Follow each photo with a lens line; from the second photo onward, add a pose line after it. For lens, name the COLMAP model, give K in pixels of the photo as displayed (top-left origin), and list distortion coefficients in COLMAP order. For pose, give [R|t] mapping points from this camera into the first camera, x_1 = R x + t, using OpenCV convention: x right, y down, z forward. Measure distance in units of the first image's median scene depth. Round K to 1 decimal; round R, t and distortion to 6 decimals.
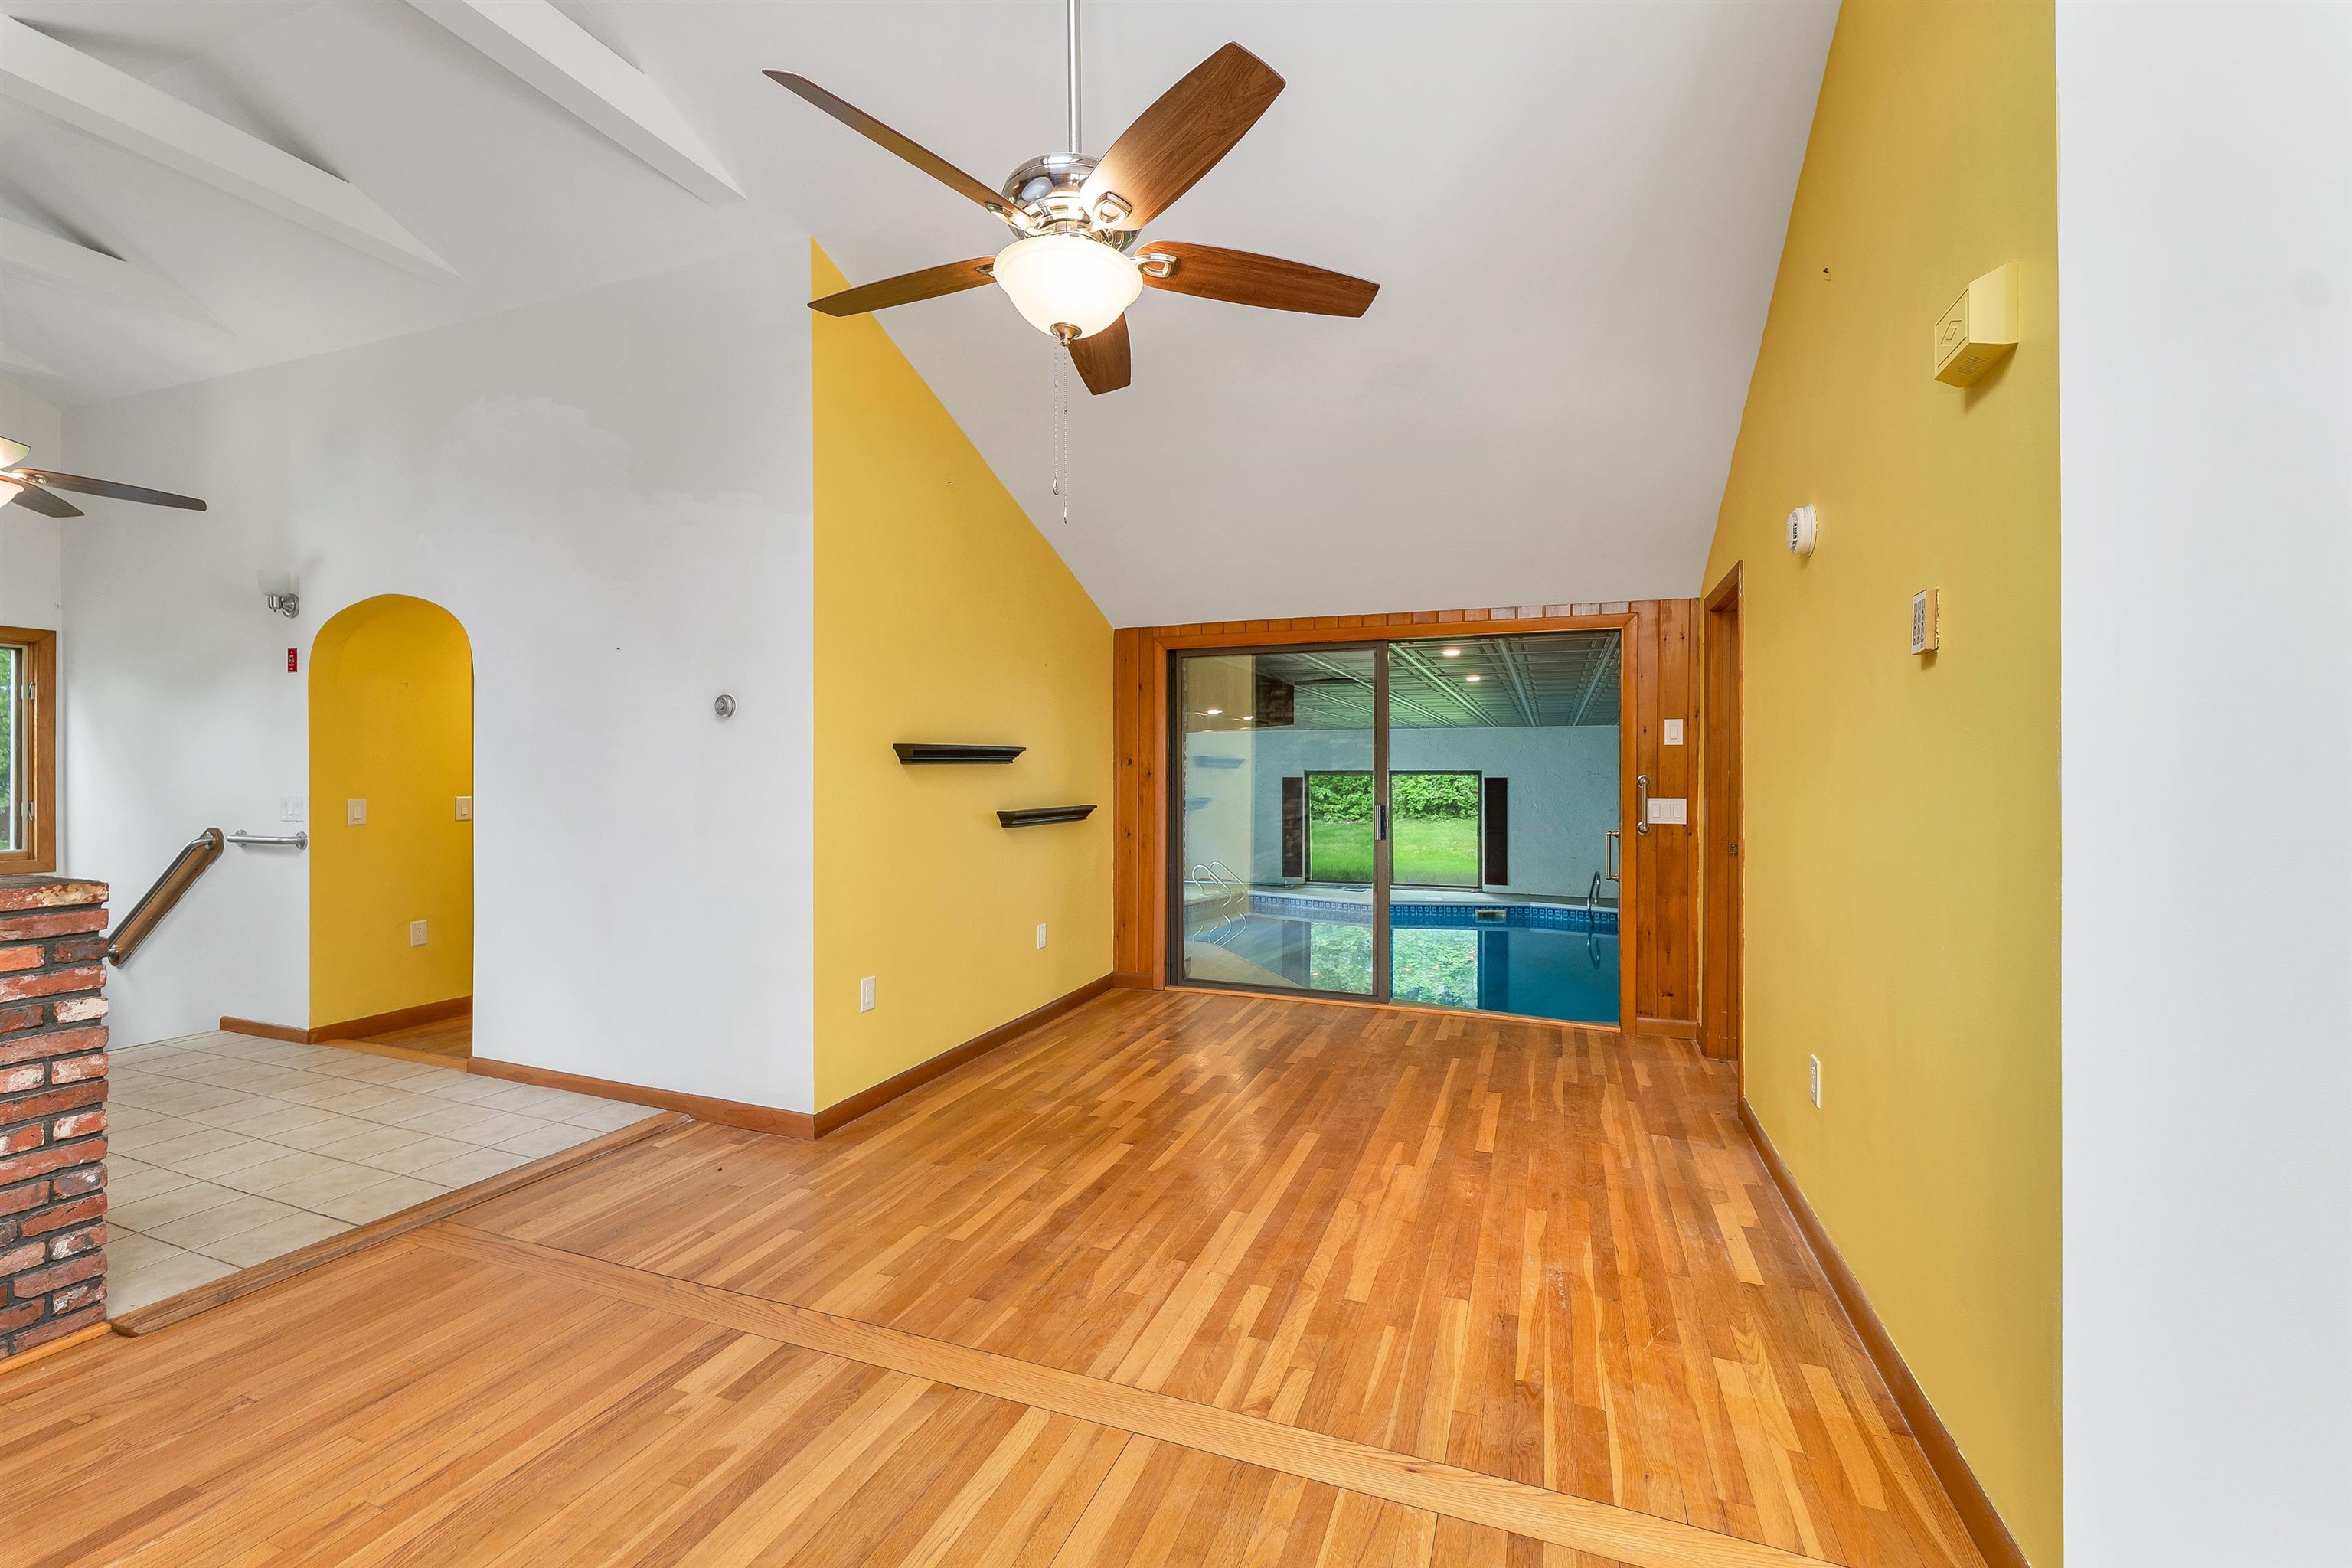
lens RADIAL K [[979.3, 0, 1169.3], [0, 979.3, 774.6], [0, 0, 1]] dist [0.001026, -0.000266]
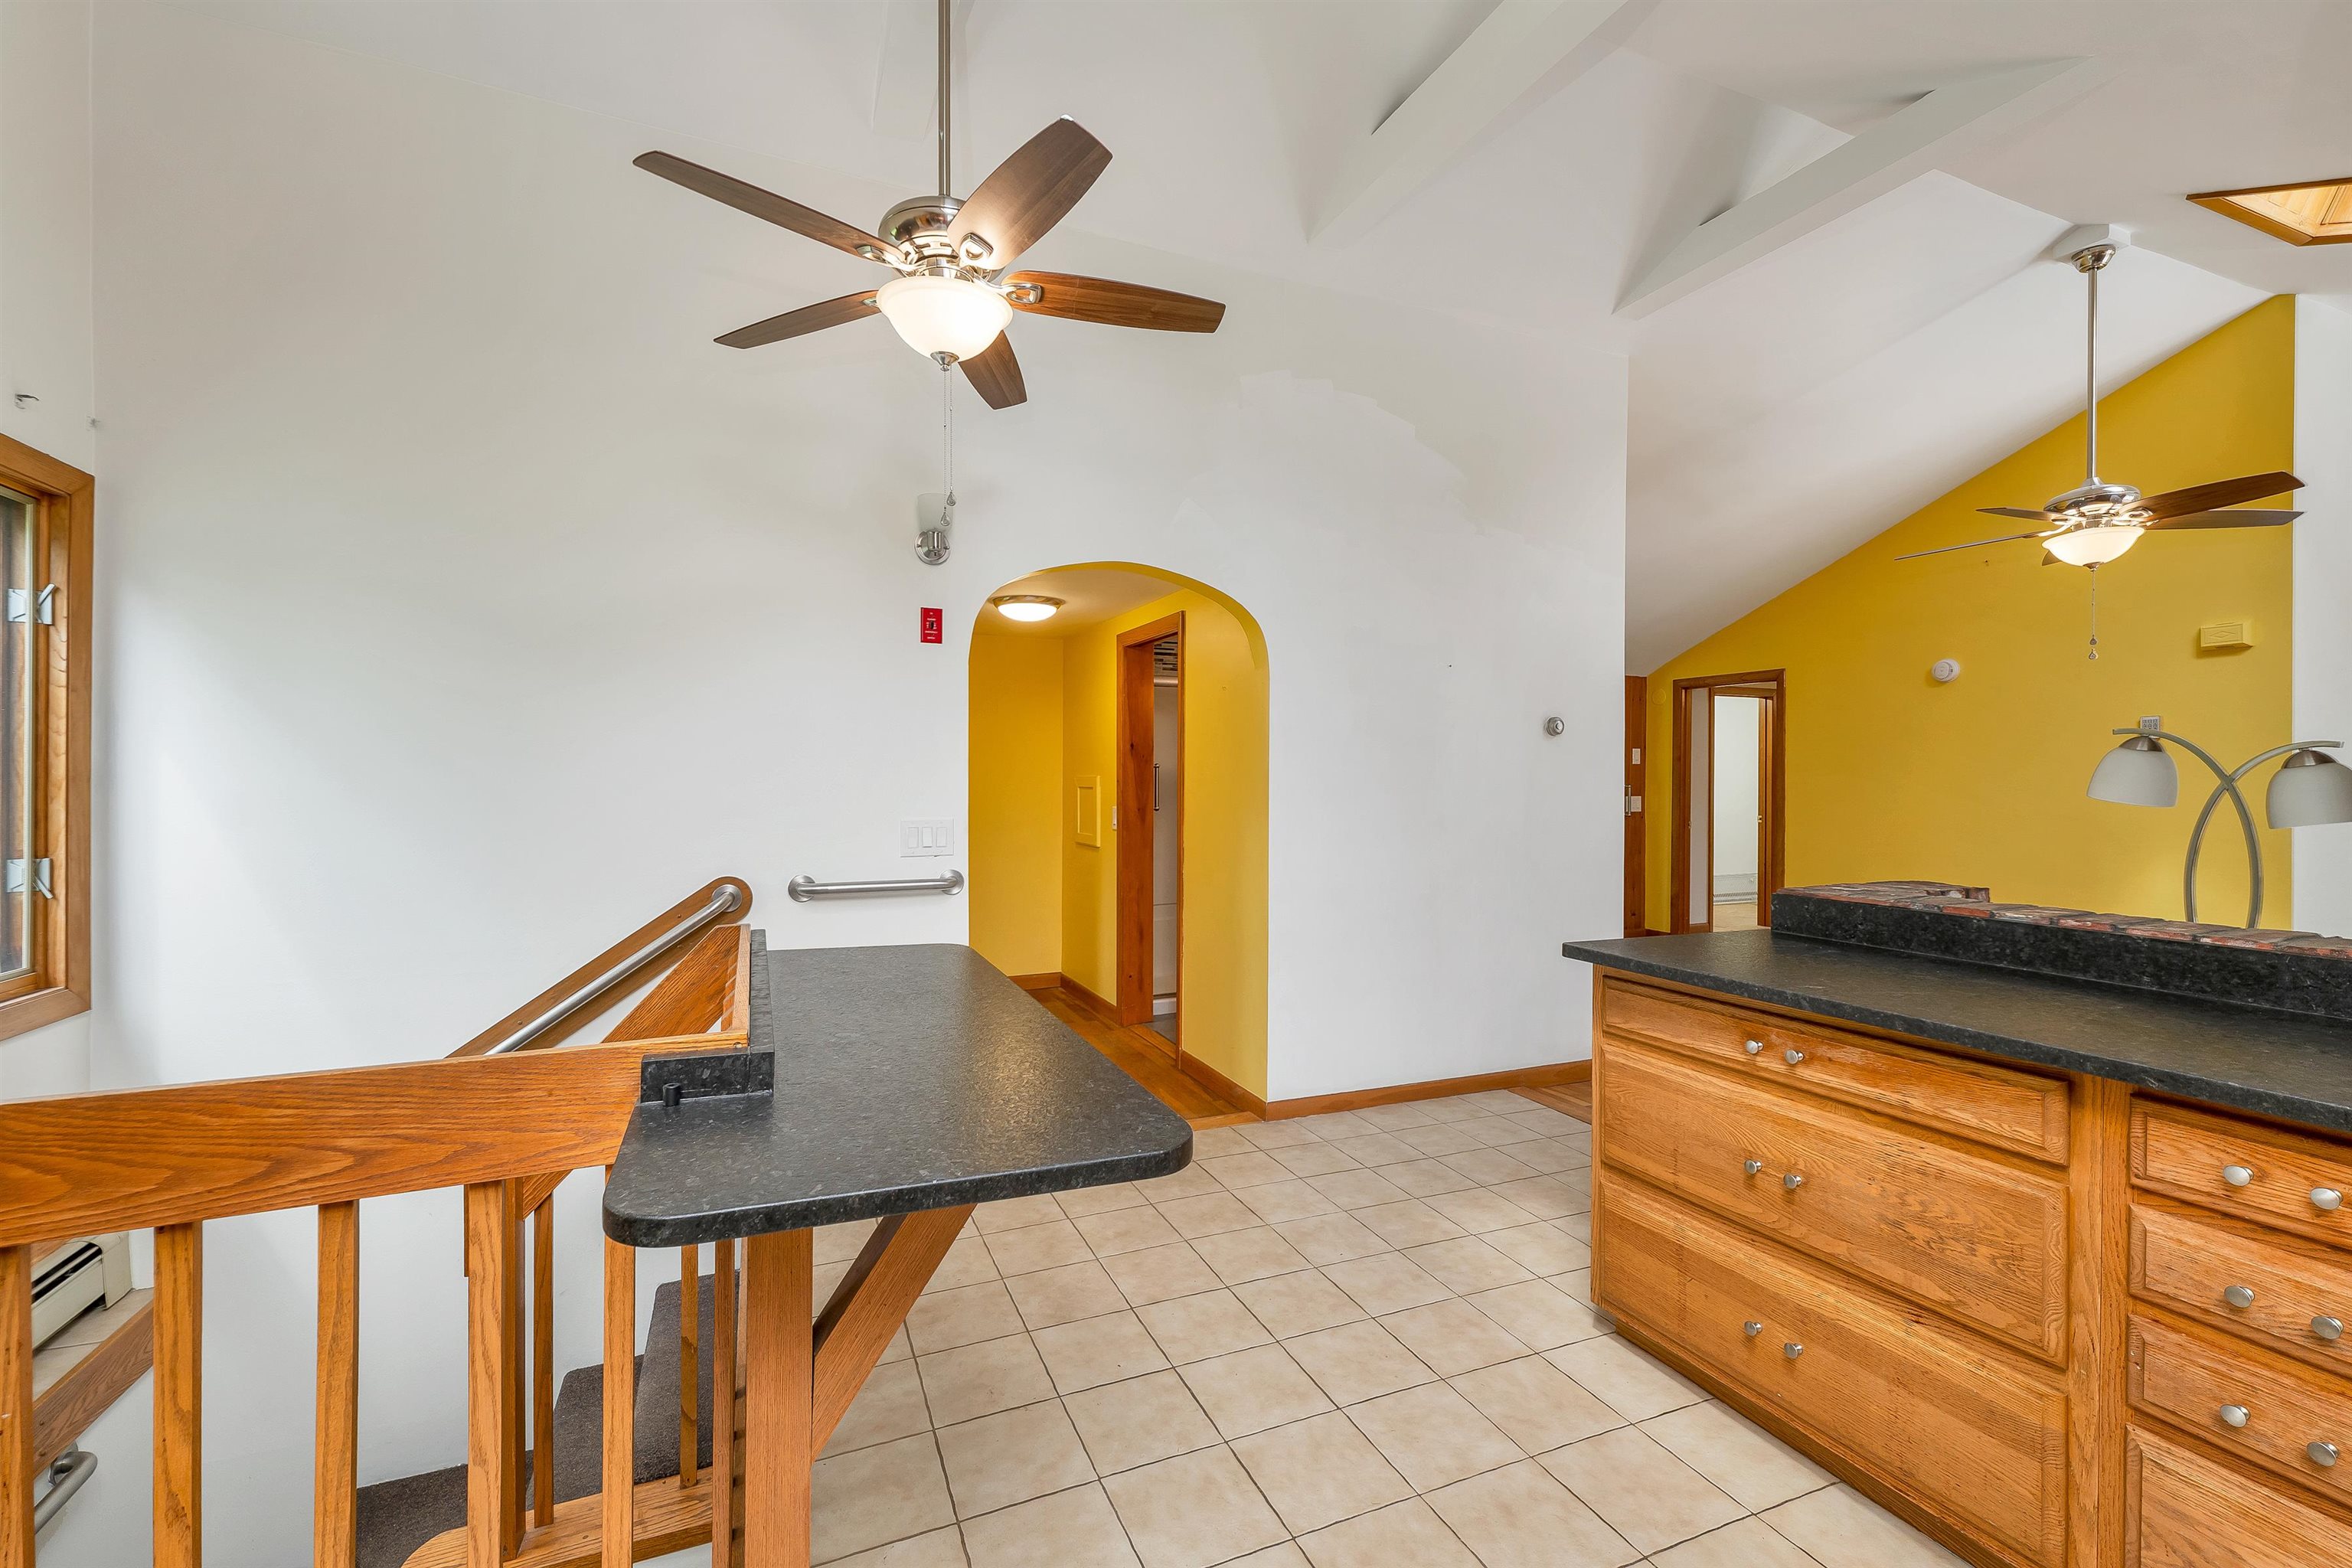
lens RADIAL K [[979.3, 0, 1169.3], [0, 979.3, 774.6], [0, 0, 1]] dist [0.001026, -0.000266]
pose [[0.716081, 0.001219, 0.698016, -1.645450], [0.000950, 0.999996, -0.002721, -0.011260], [-0.698017, 0.002611, 0.716077, 0.496965]]
